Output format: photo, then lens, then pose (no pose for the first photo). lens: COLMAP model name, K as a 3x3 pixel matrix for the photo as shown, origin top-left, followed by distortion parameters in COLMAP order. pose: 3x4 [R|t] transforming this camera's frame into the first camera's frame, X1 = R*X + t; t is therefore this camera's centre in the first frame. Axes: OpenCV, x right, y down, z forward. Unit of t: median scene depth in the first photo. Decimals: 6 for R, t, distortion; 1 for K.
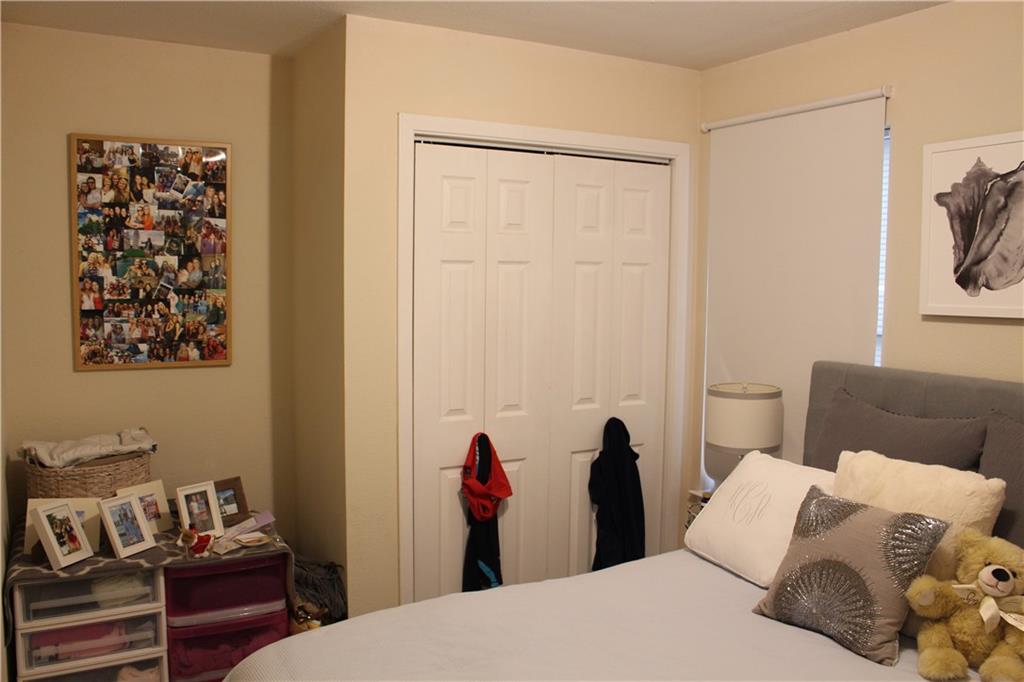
lens RADIAL K [[848.2, 0, 499.6], [0, 848.2, 343.9], [0, 0, 1]] dist [-0.159256, 0.131012]
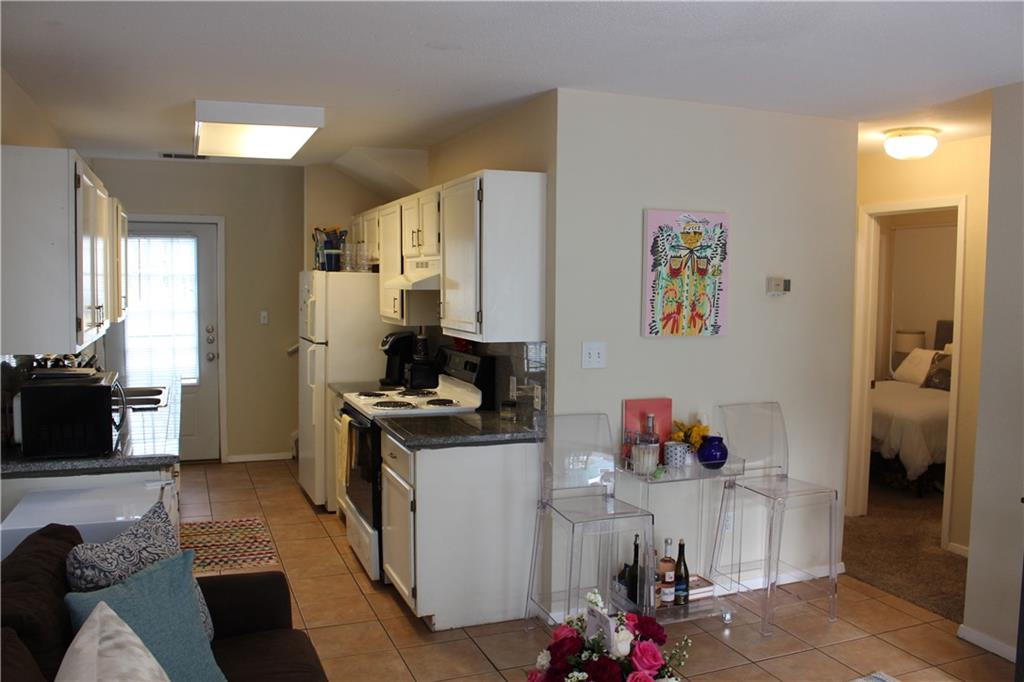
lens RADIAL K [[848.2, 0, 499.6], [0, 848.2, 343.9], [0, 0, 1]] dist [-0.159256, 0.131012]
pose [[0.990423, 0.009658, -0.137727, -0.755411], [-0.009166, 0.999949, 0.004203, 0.113606], [0.137760, -0.002900, 0.990461, -2.083240]]
